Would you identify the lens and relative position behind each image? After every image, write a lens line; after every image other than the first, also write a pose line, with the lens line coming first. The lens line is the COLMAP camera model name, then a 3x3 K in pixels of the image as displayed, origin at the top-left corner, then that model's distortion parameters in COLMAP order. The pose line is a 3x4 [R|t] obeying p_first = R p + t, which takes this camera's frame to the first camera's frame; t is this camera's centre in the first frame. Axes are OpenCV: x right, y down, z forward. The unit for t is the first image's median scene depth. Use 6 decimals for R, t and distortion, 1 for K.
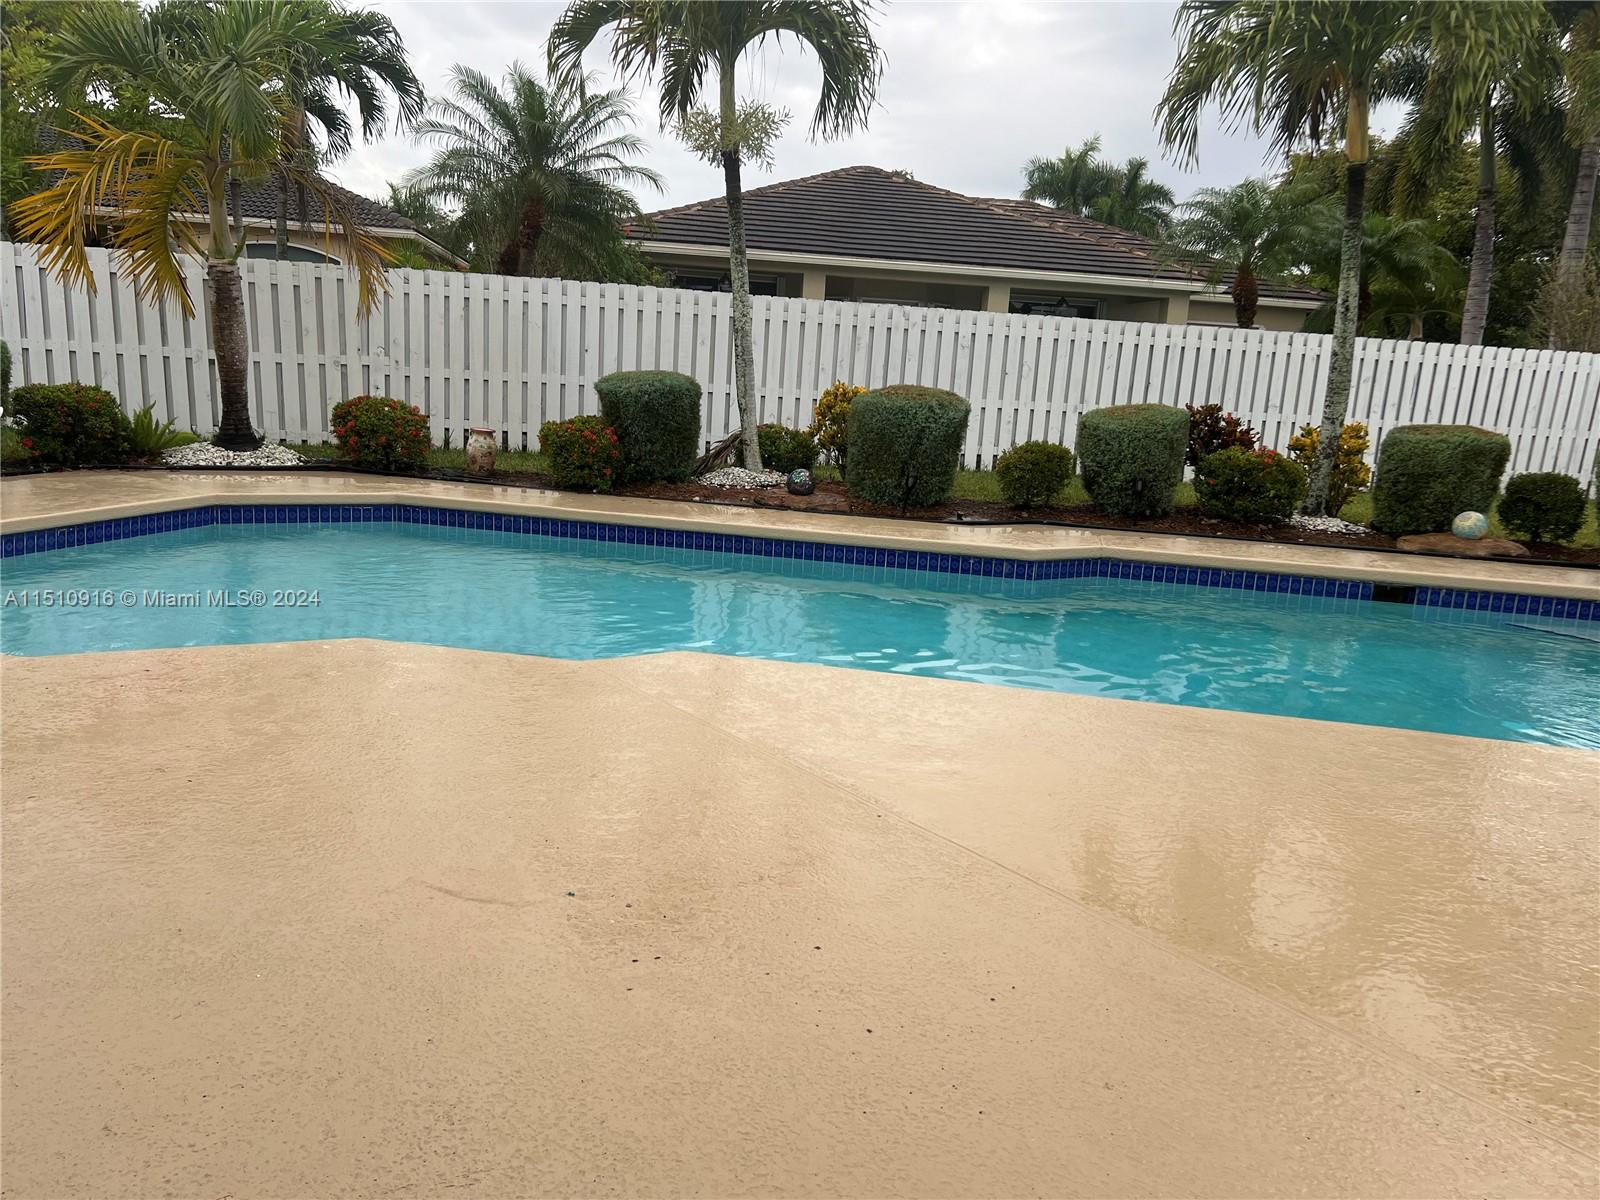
lens RADIAL K [[1217.7, 0, 800.4], [0, 1217.7, 598.2], [0, 0, 1]] dist [-0.006194, 0.000656]
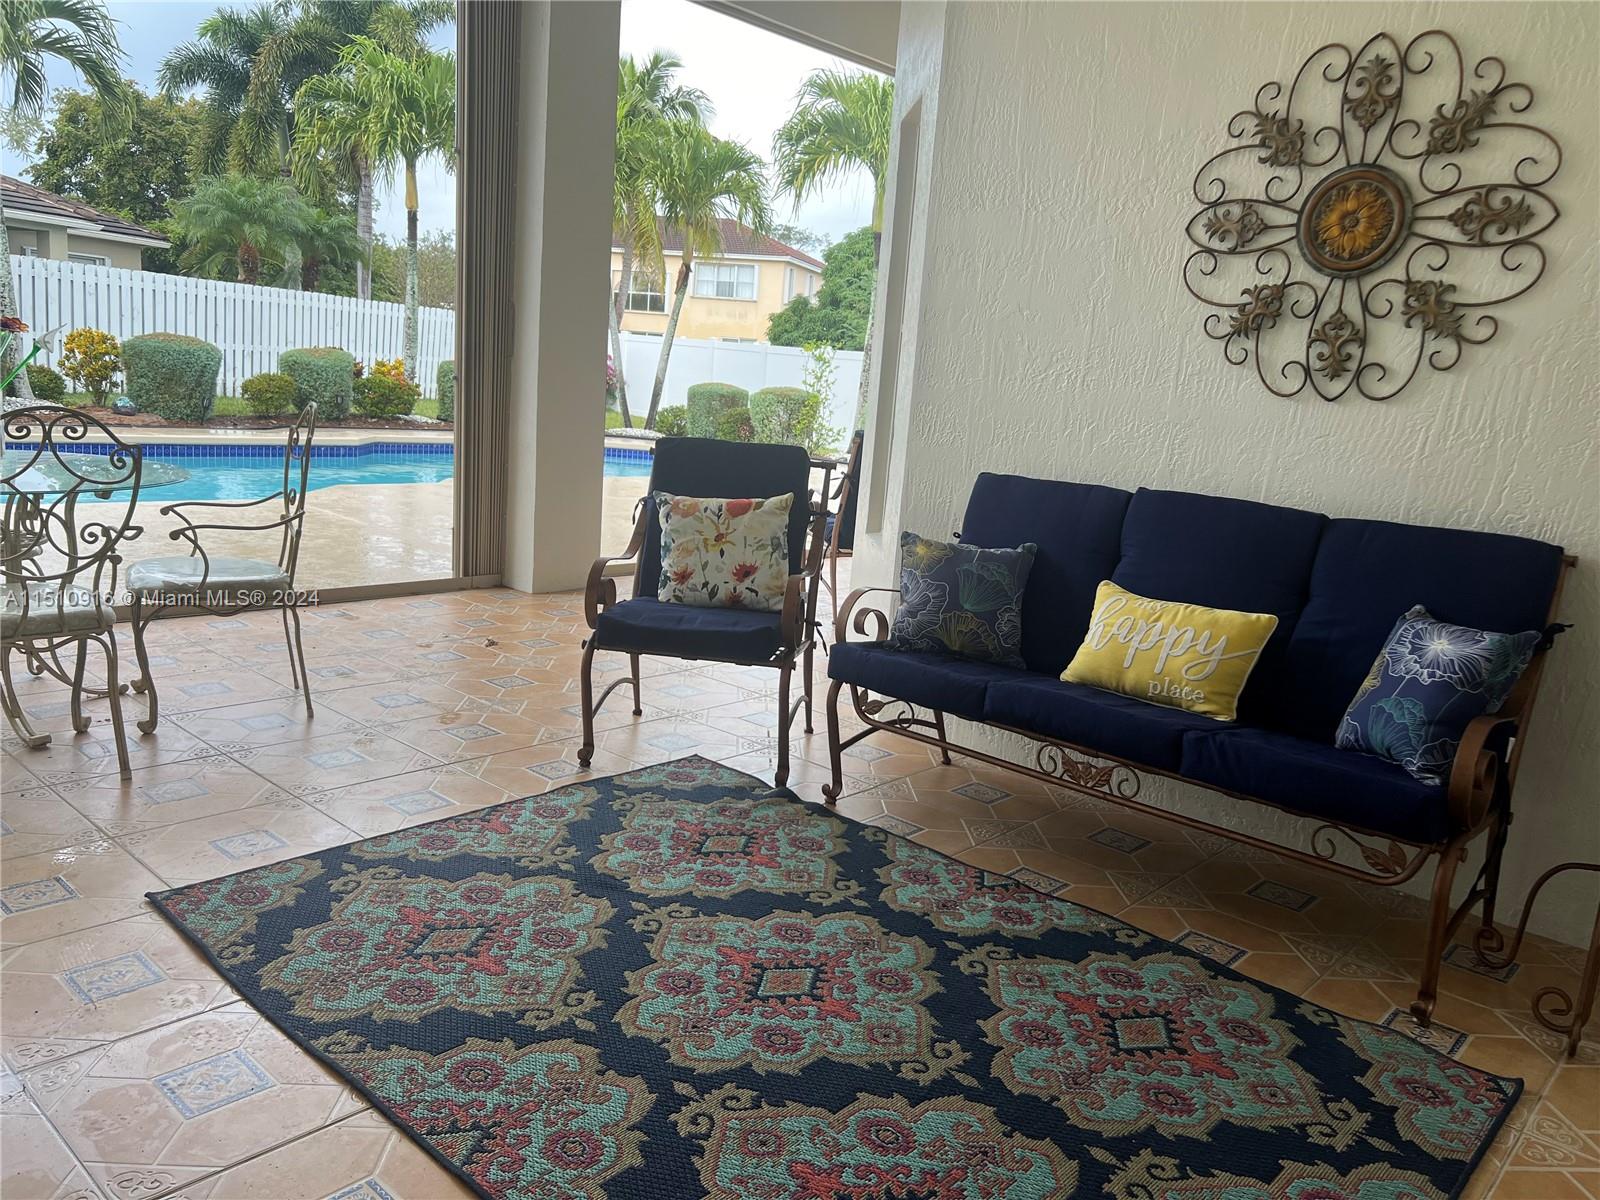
lens RADIAL K [[1217.7, 0, 799.4], [0, 1217.7, 597.7], [0, 0, 1]] dist [-0.006194, 0.000656]
pose [[0.356389, -0.204250, 0.911739, -0.944509], [0.120463, 0.977714, 0.171942, -0.037841], [-0.926539, 0.048553, 0.373051, -0.127121]]
